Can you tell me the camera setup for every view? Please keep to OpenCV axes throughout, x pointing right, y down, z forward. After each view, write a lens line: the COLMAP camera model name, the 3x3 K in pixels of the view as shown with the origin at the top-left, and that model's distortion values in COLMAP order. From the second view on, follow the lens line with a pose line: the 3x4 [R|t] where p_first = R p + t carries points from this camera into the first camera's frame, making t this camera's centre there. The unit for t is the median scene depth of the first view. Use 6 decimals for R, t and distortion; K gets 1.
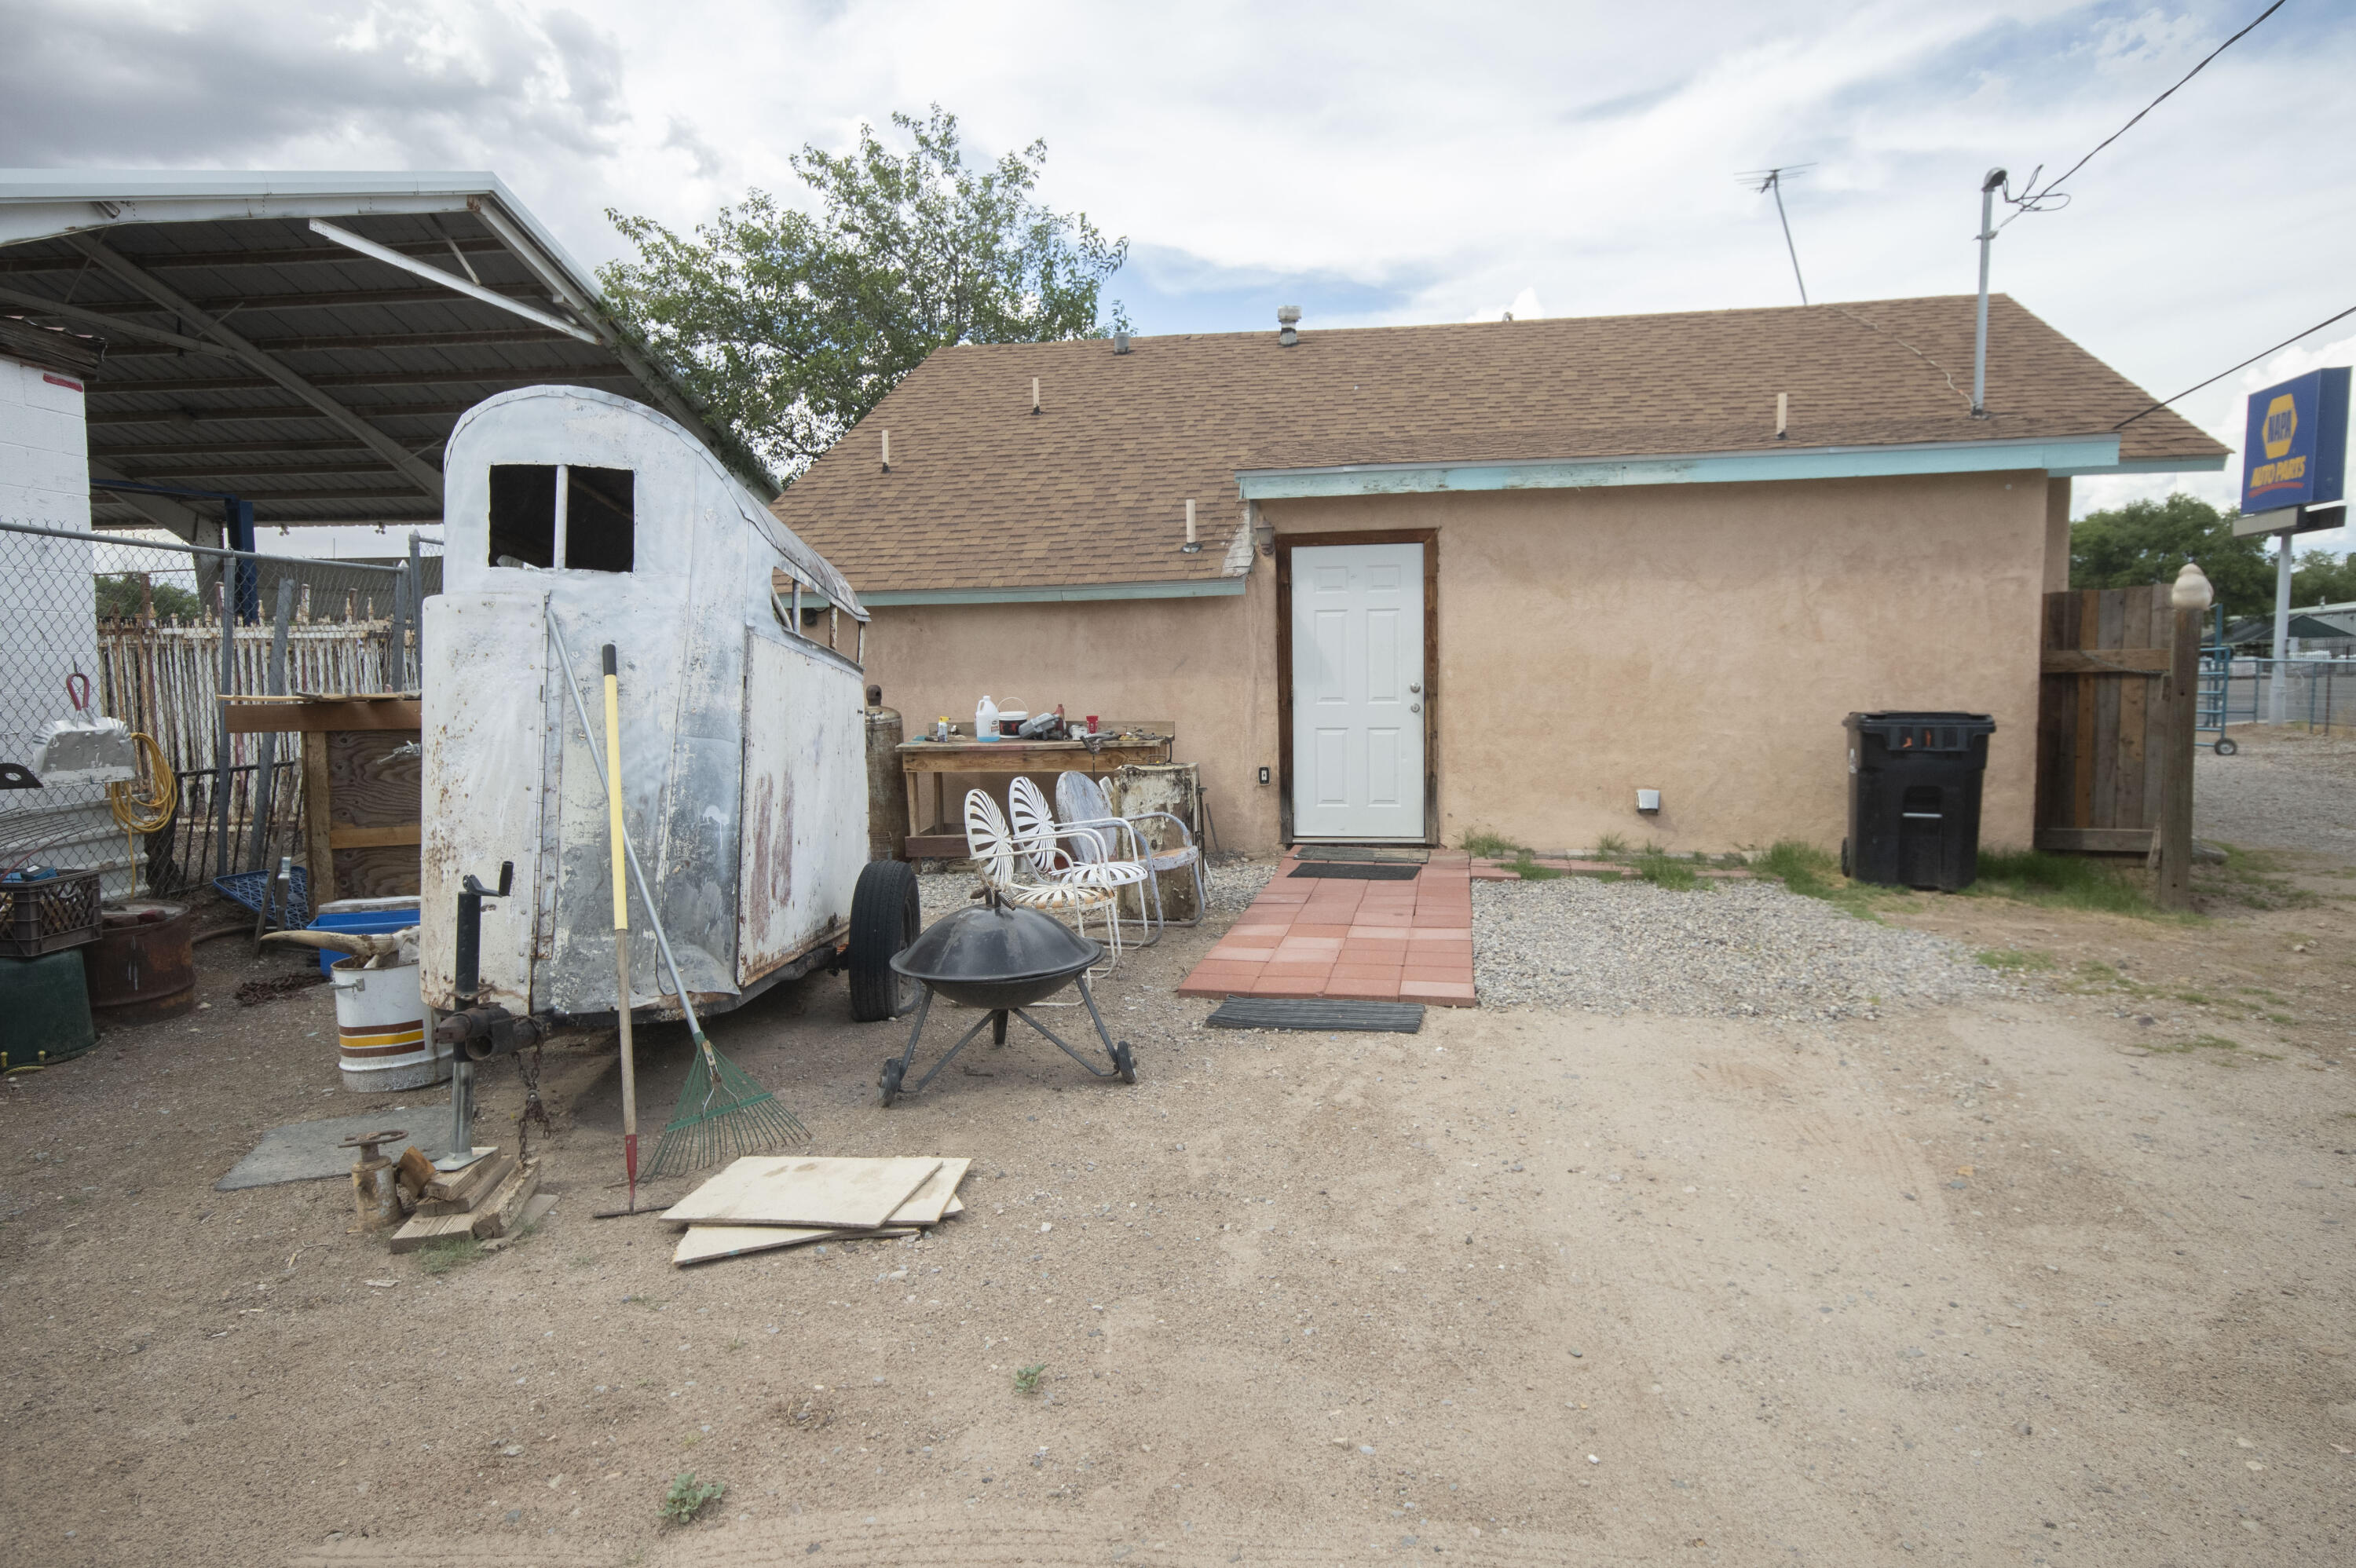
lens RADIAL K [[1354.0, 0, 1159.5], [0, 1354.0, 777.1], [0, 0, 1]] dist [0.005370, 0.009958]
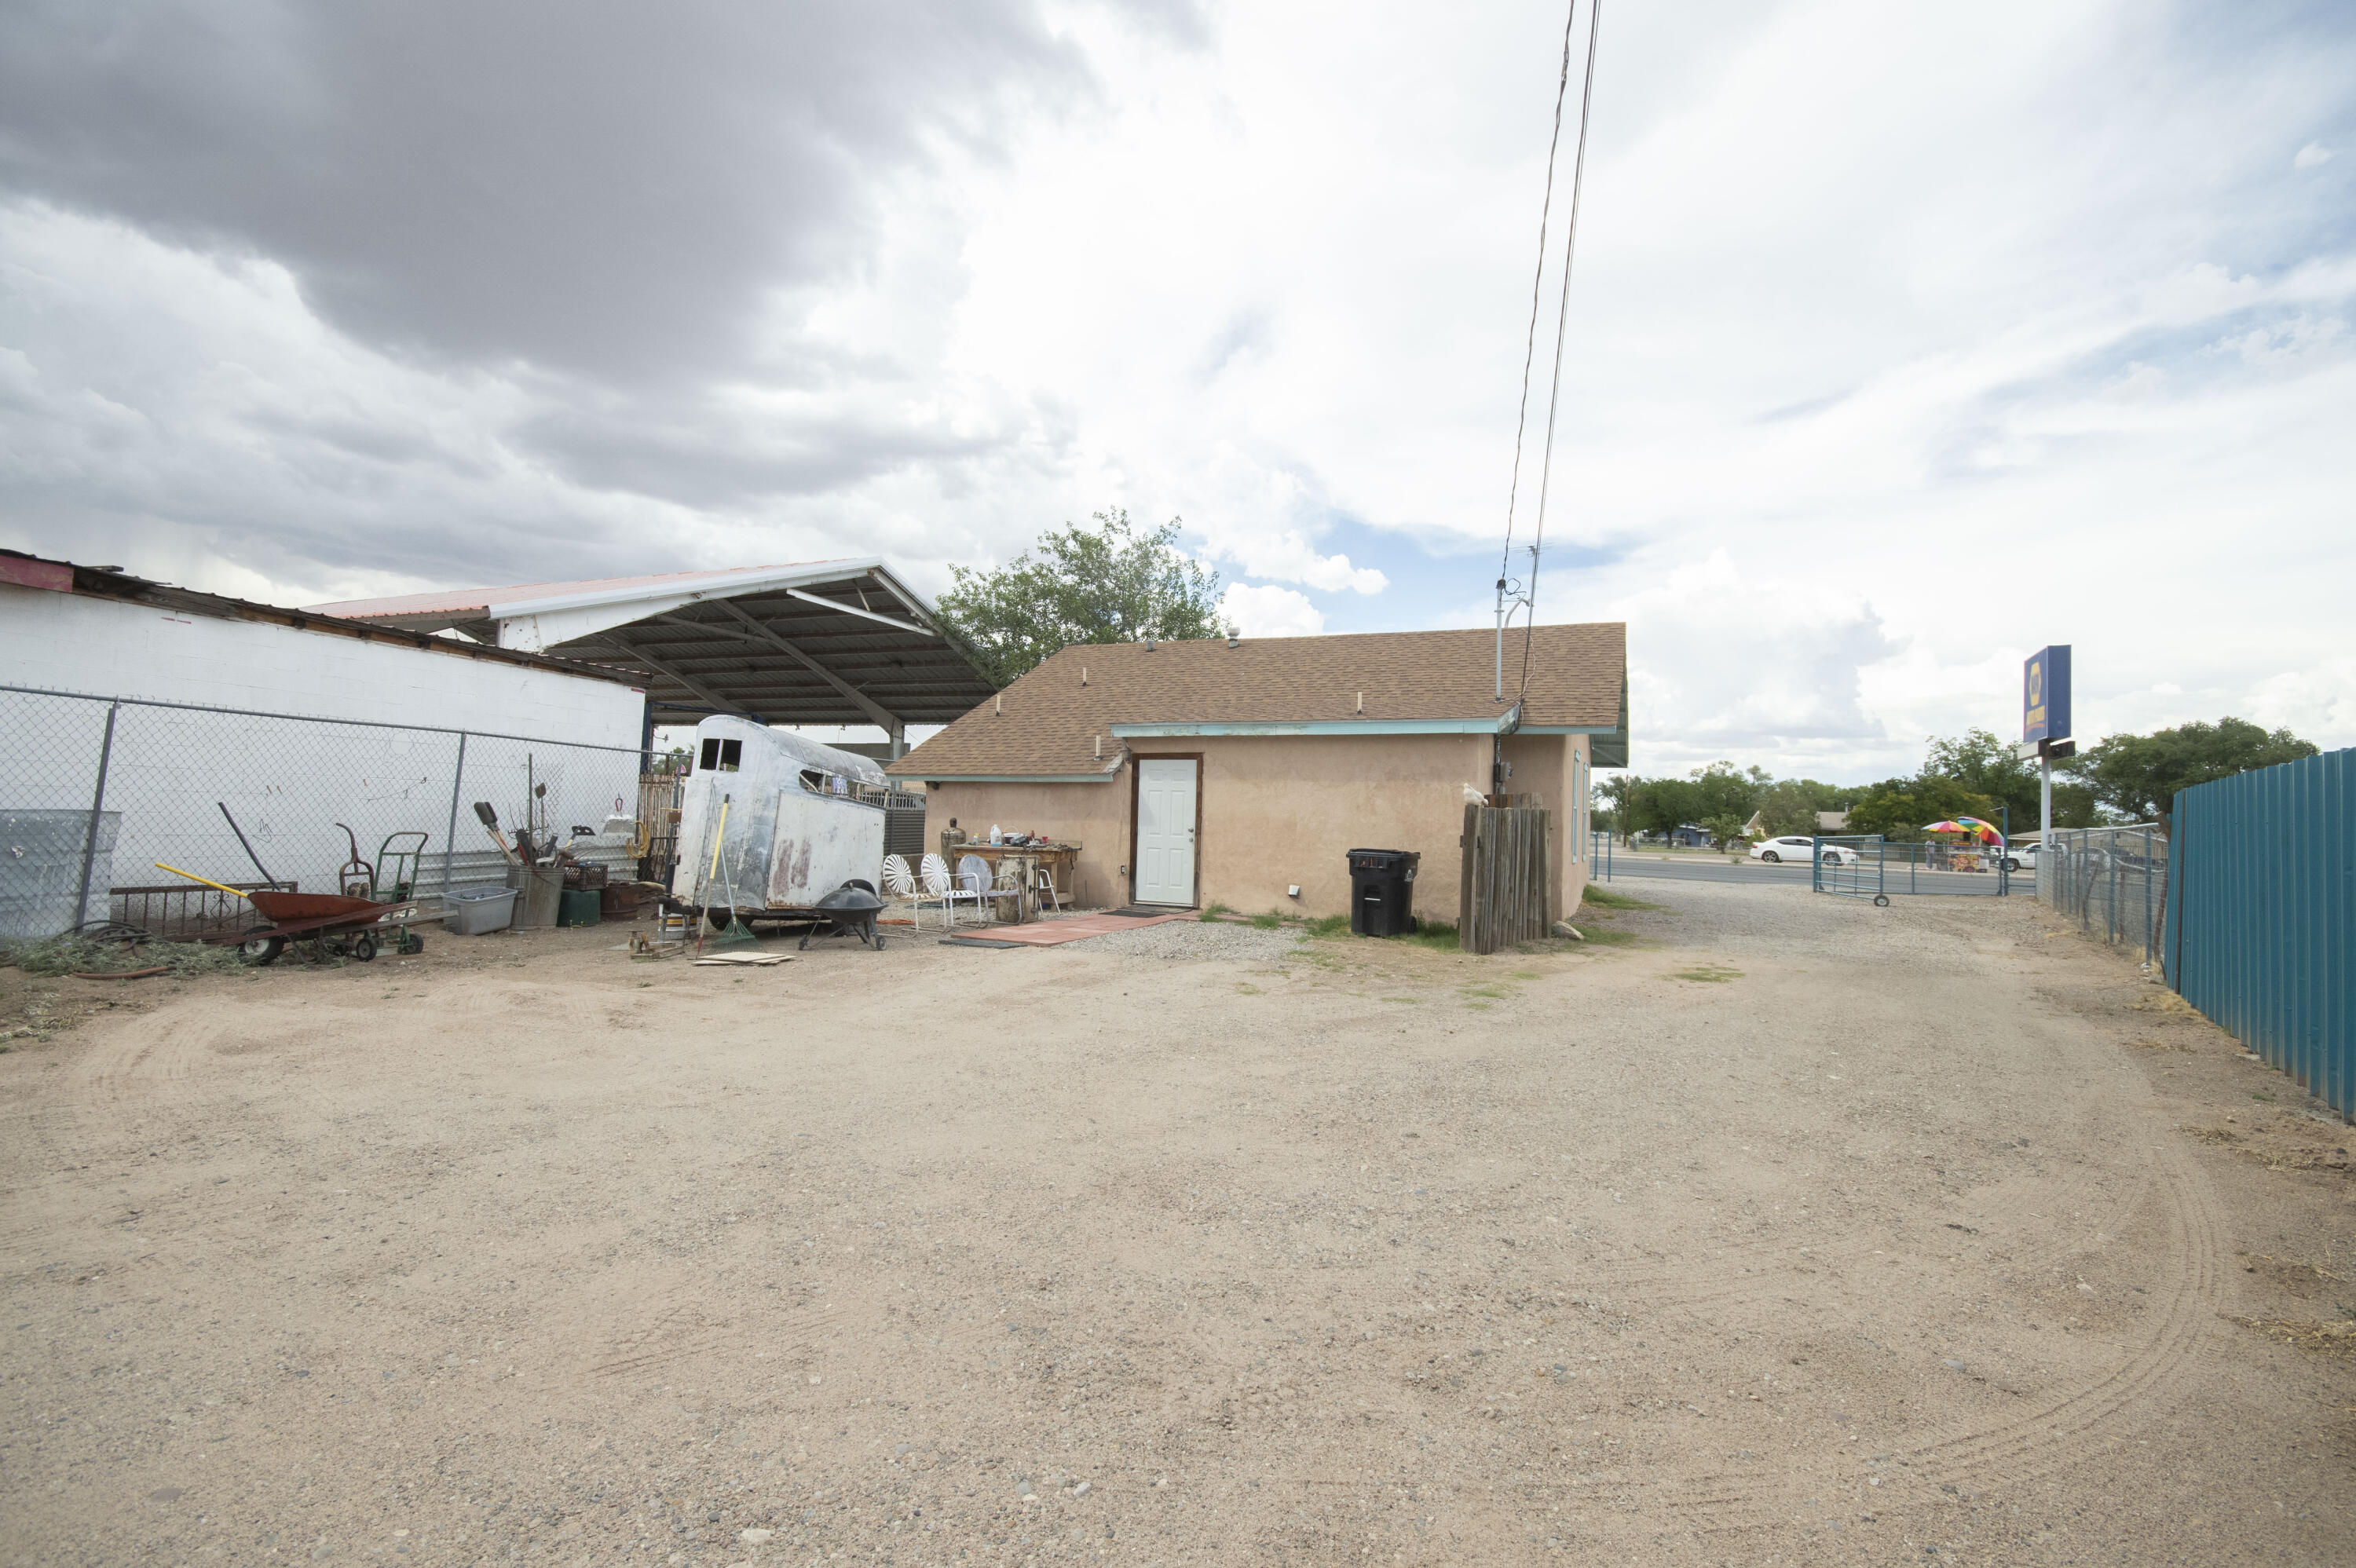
lens RADIAL K [[1030.5, 0, 1203.0], [0, 1030.5, 786.1], [0, 0, 1]] dist [0.001986, -0.009574]
pose [[0.968502, 0.032562, -0.246868, 0.574315], [-0.061237, 0.992112, -0.109380, 0.036737], [0.241359, 0.121052, 0.962856, -0.483891]]
